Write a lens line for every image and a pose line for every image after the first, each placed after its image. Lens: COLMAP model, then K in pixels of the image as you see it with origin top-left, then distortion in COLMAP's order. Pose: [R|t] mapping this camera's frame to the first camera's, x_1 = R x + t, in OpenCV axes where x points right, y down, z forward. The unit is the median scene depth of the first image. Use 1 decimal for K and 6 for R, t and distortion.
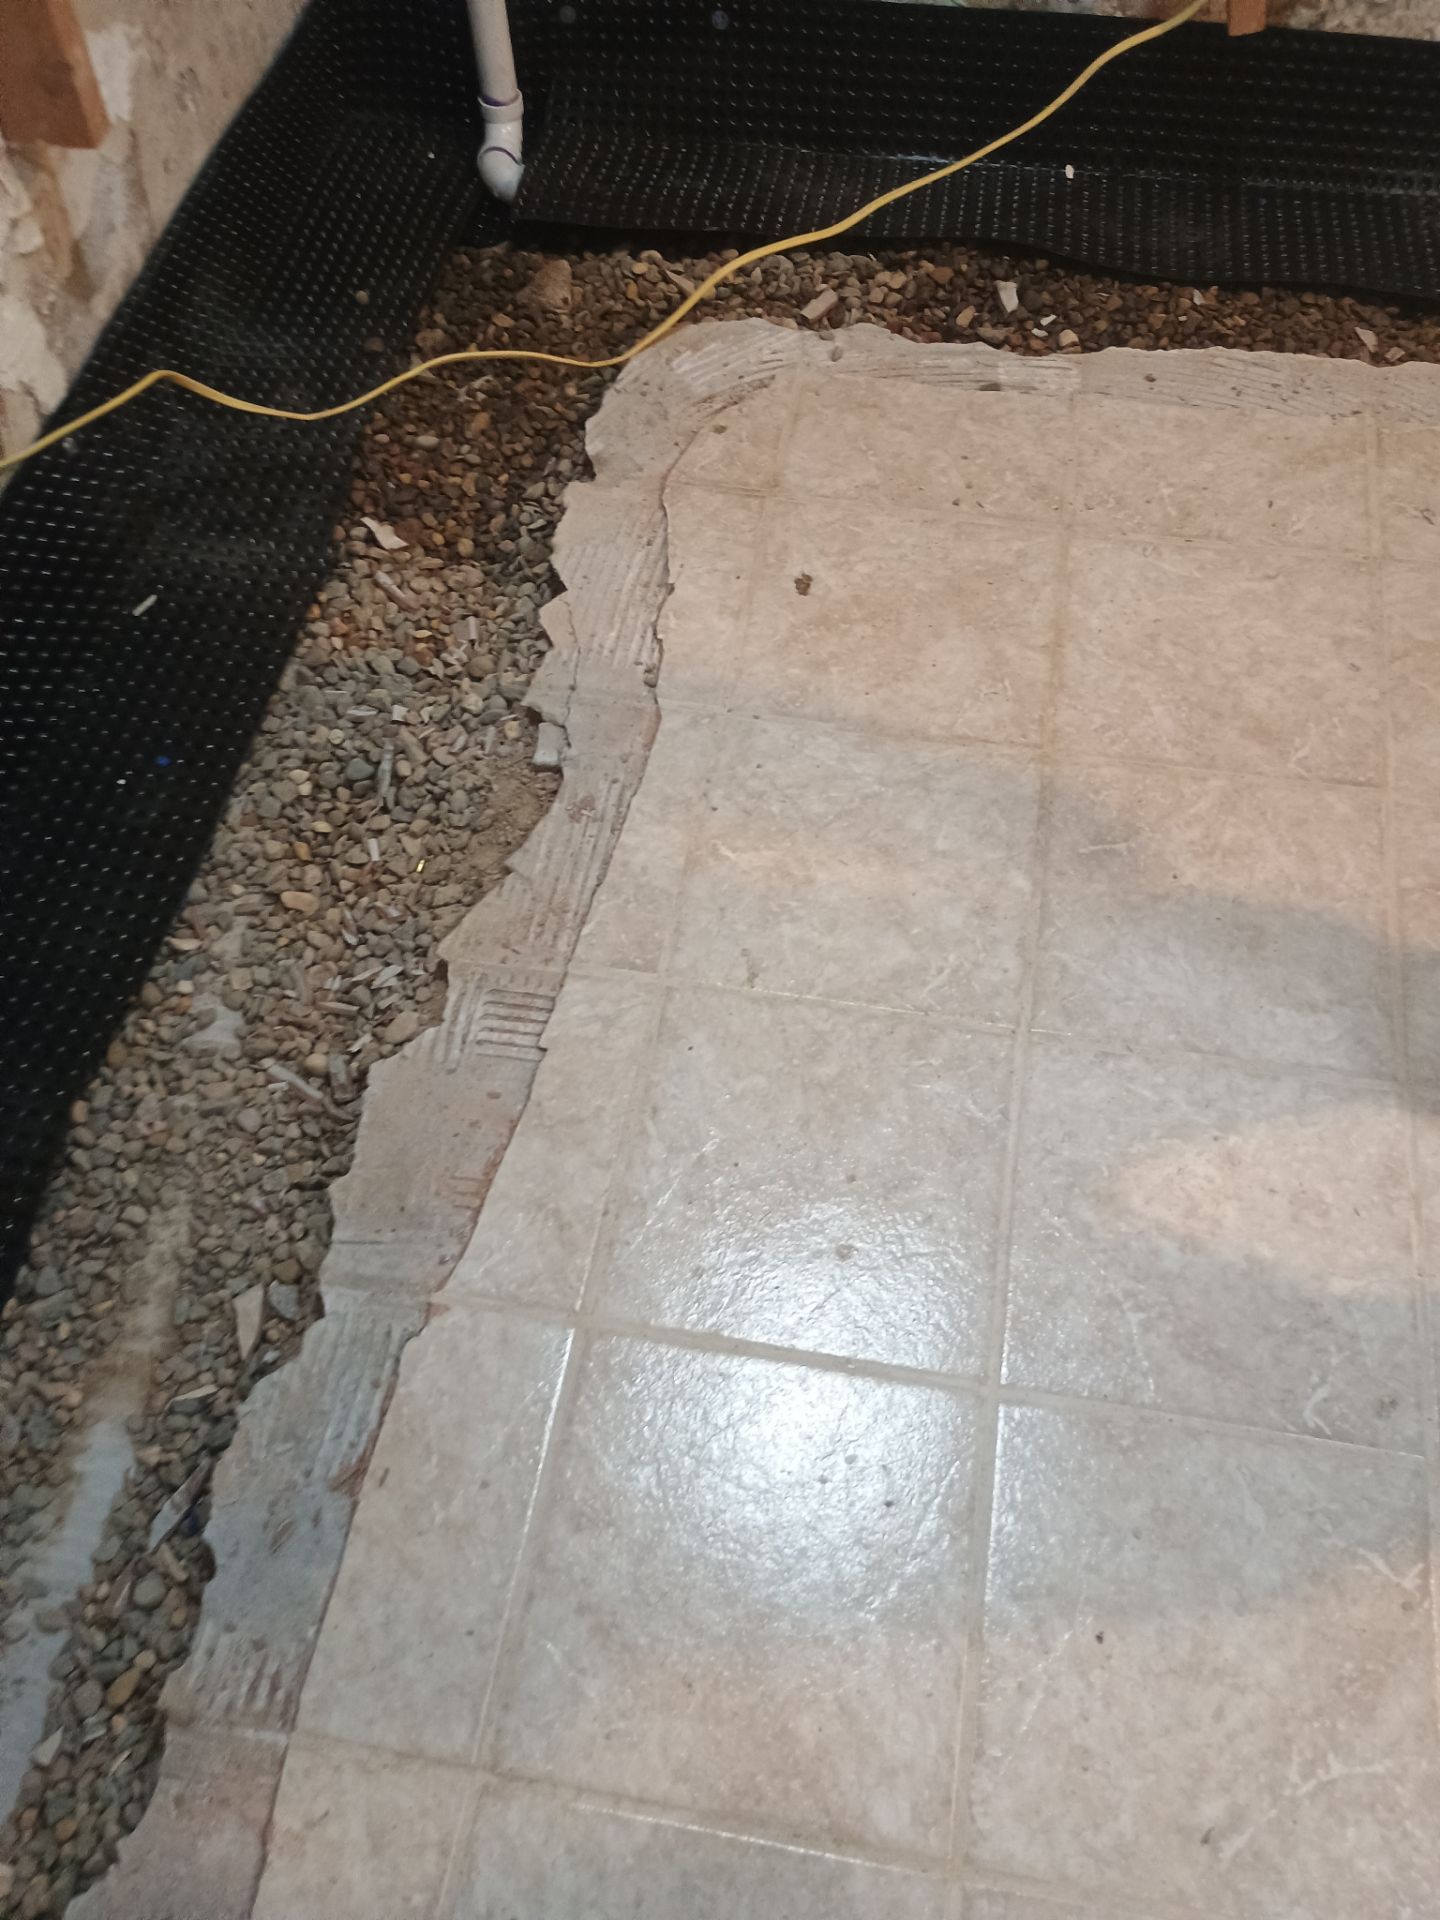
lens RADIAL K [[1652.7, 0, 713.3], [0, 1652.7, 956.7], [0, 0, 1]] dist [0.060655, -0.066356]
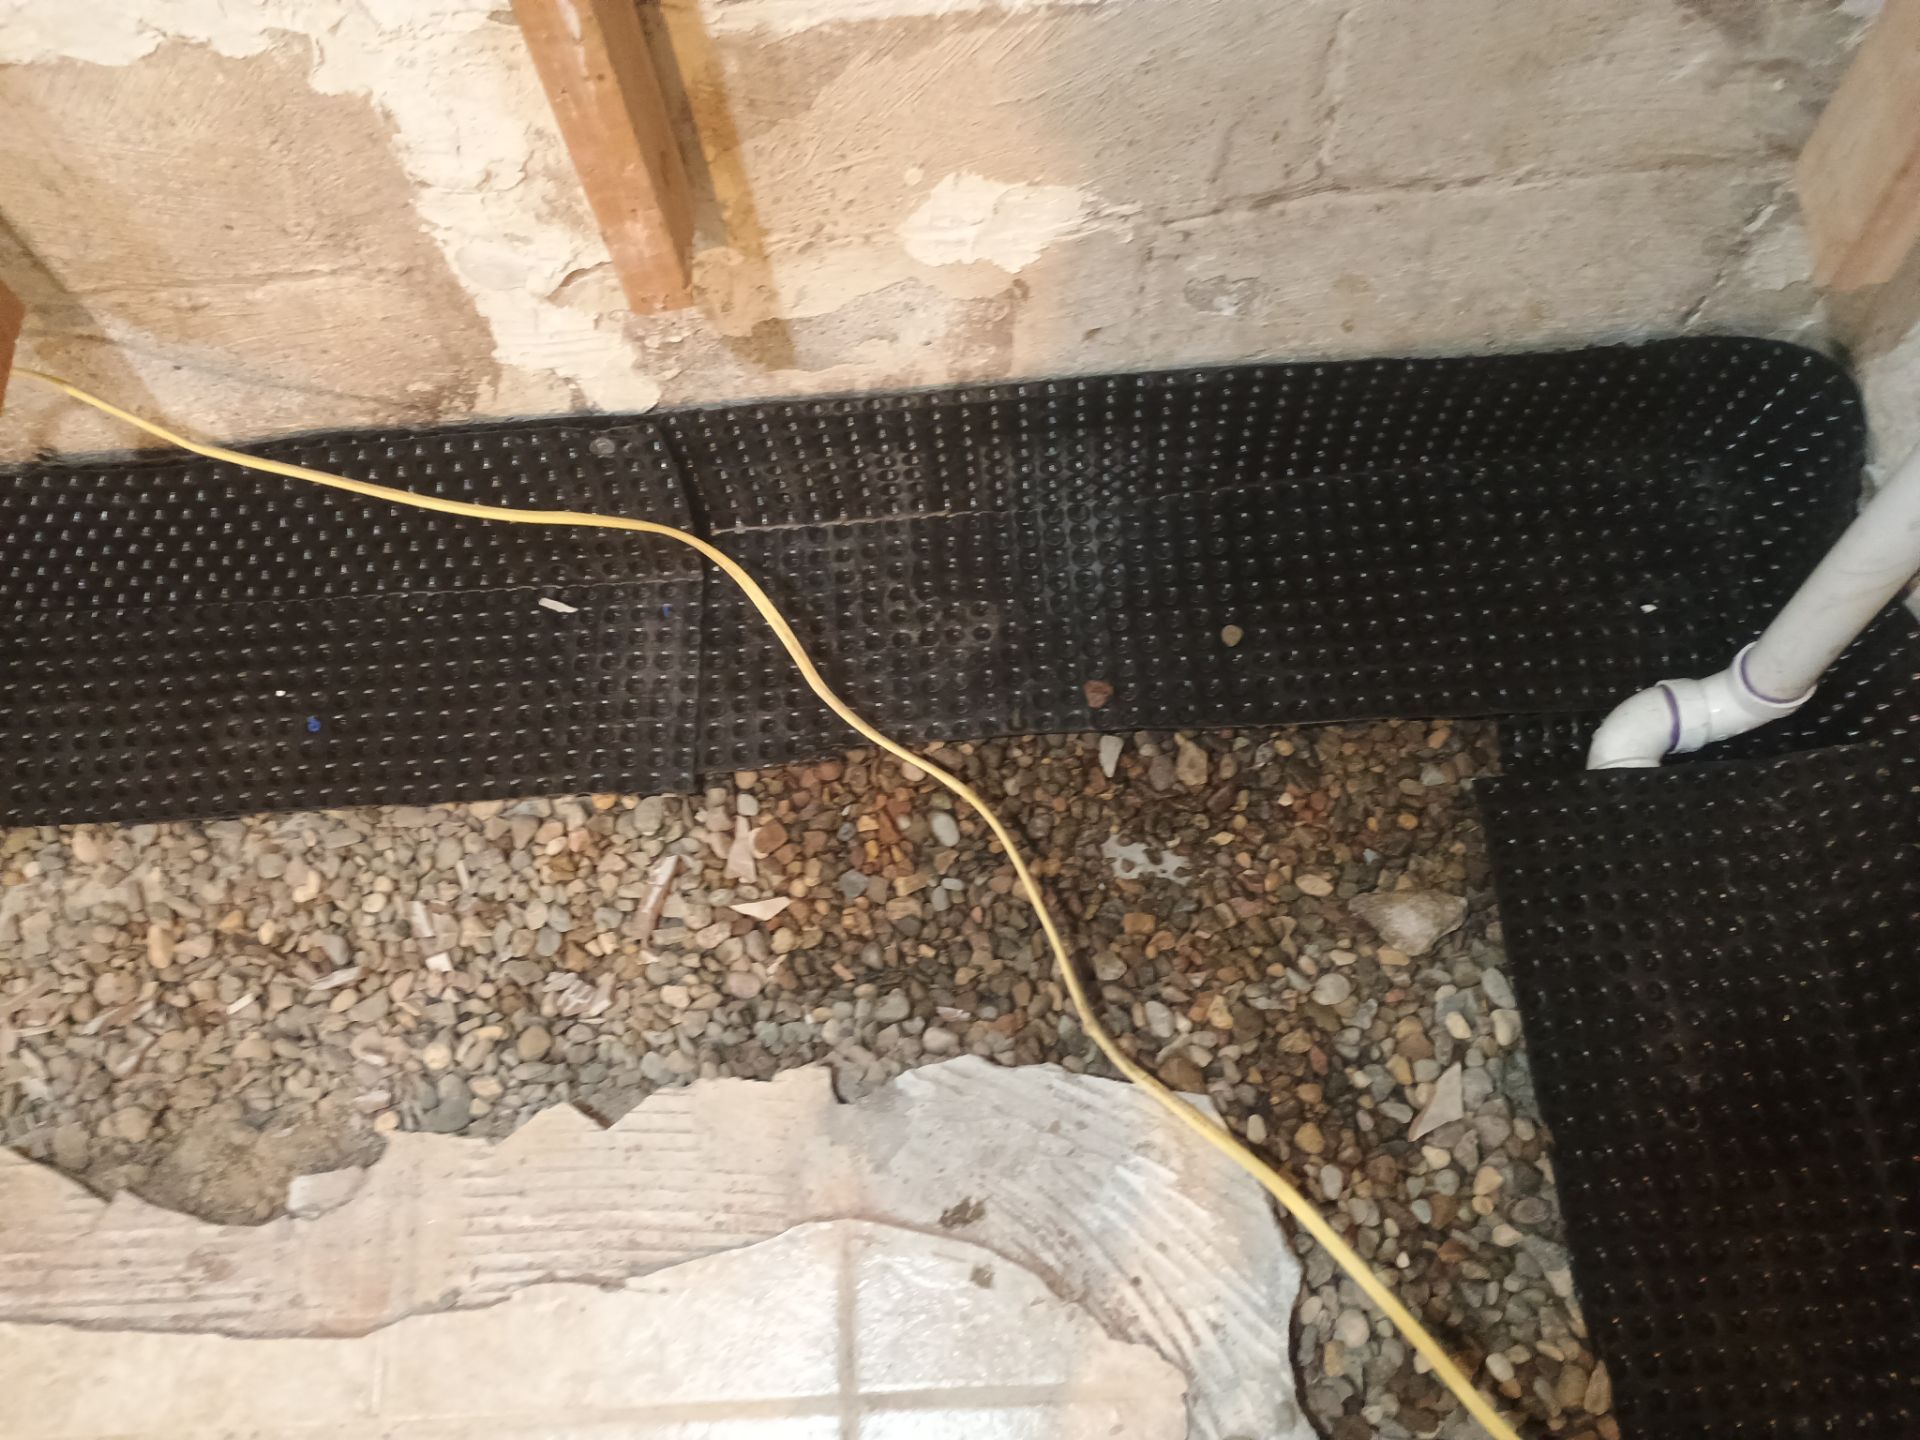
lens RADIAL K [[1652.7, 0, 956.1], [0, 1652.7, 710.0], [0, 0, 1]] dist [0.060655, -0.066356]
pose [[0.214589, 0.894172, -0.392948, 0.072003], [-0.764975, 0.404008, 0.501587, -0.907257], [0.607260, 0.192960, 0.770715, 0.626403]]
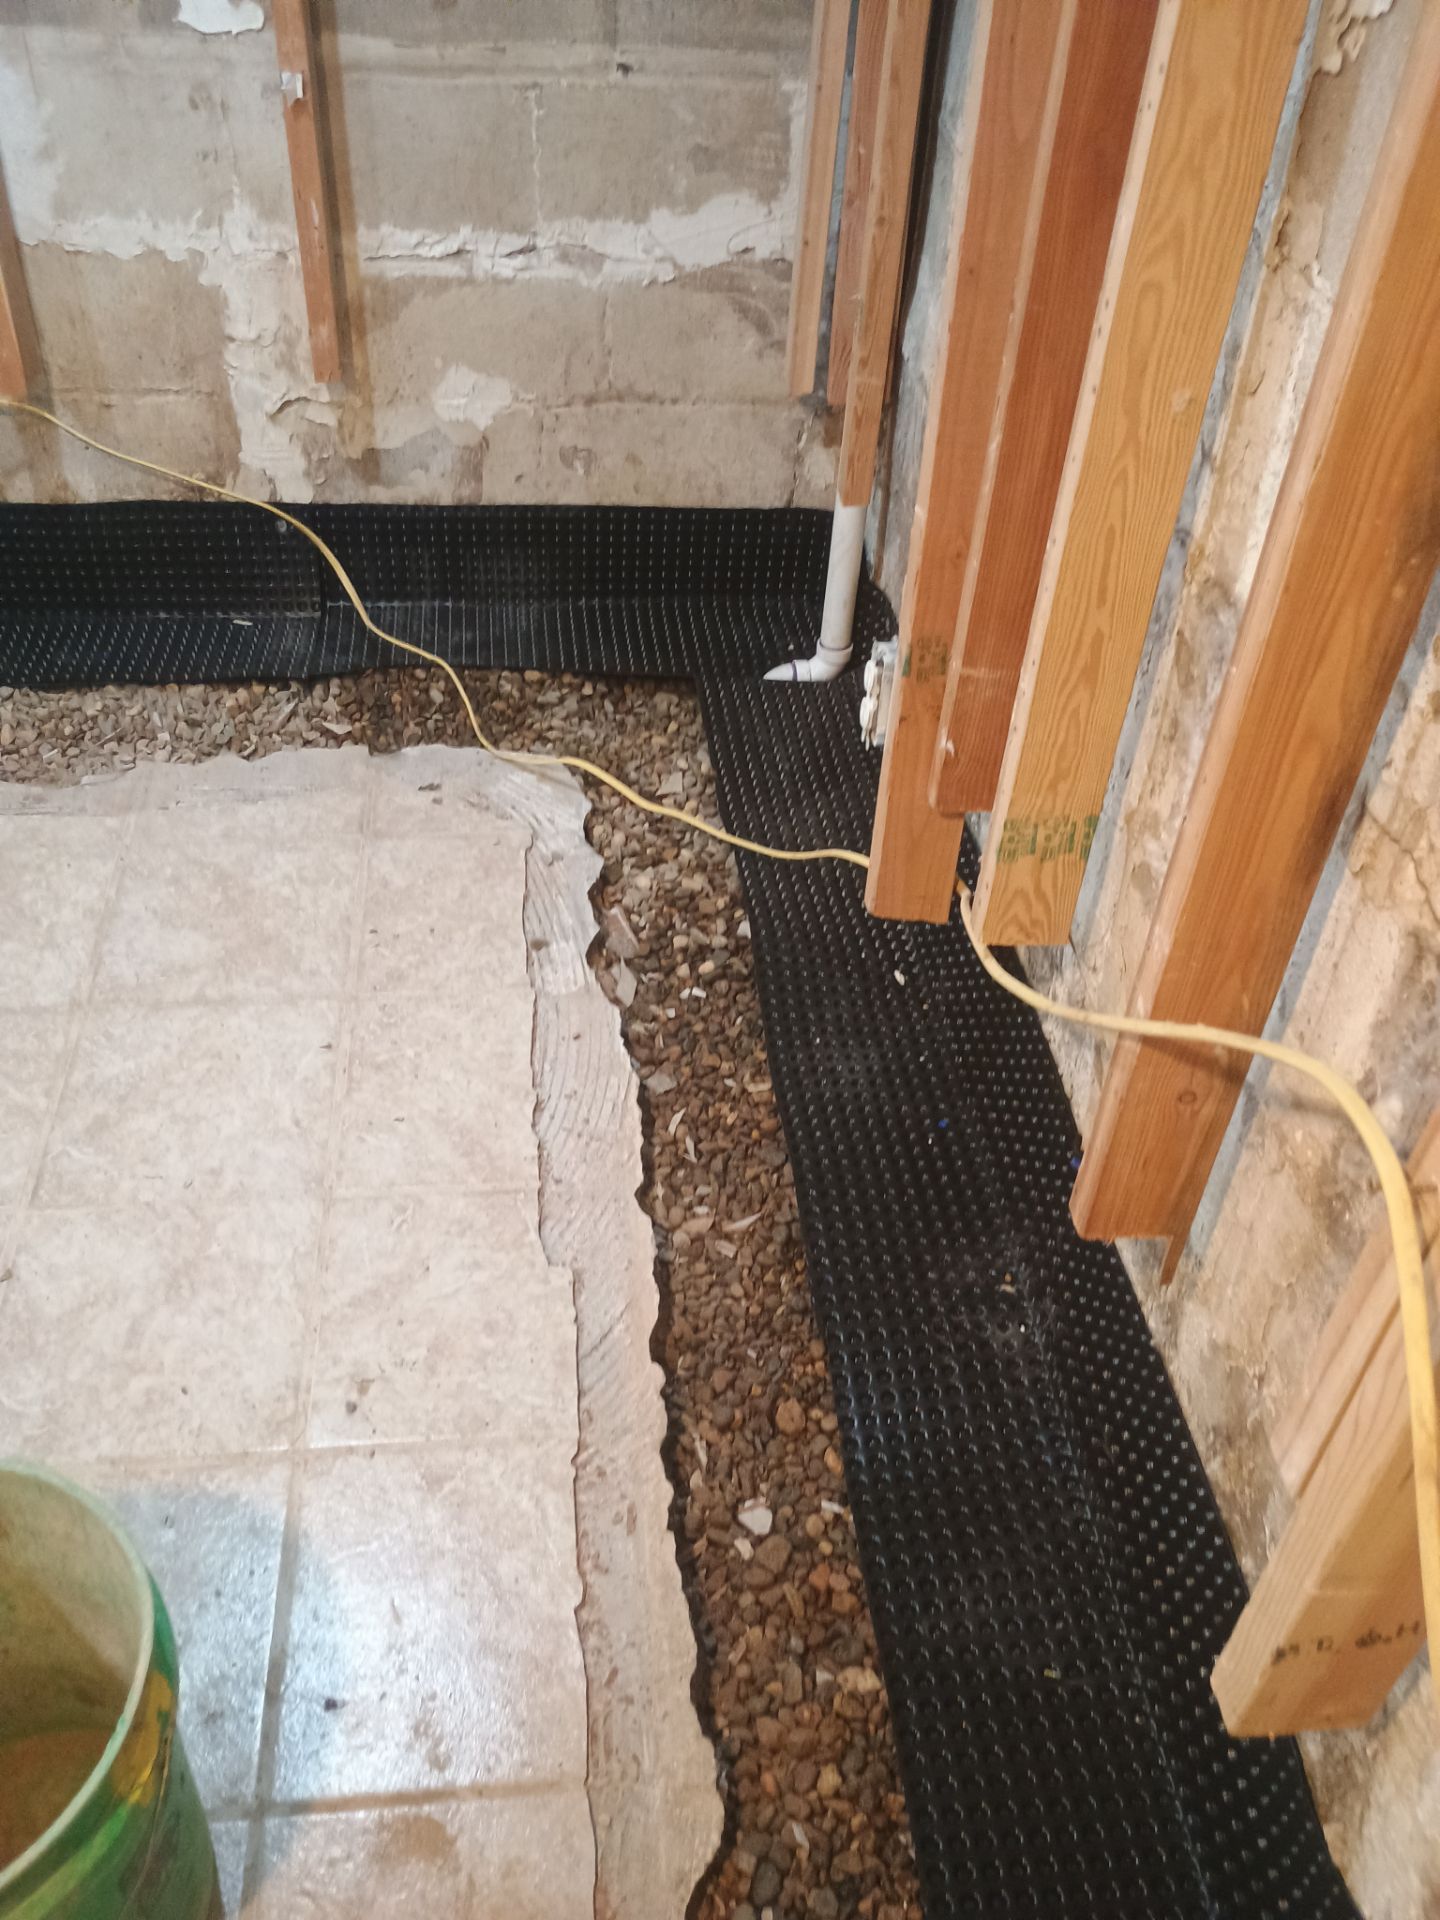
lens RADIAL K [[1652.7, 0, 709.8], [0, 1652.7, 977.5], [0, 0, 1]] dist [0.060655, -0.066356]
pose [[0.257475, 0.659452, -0.706279, 1.329284], [-0.819955, 0.535832, 0.201390, -0.862554], [0.511254, 0.527264, 0.678684, 0.424762]]
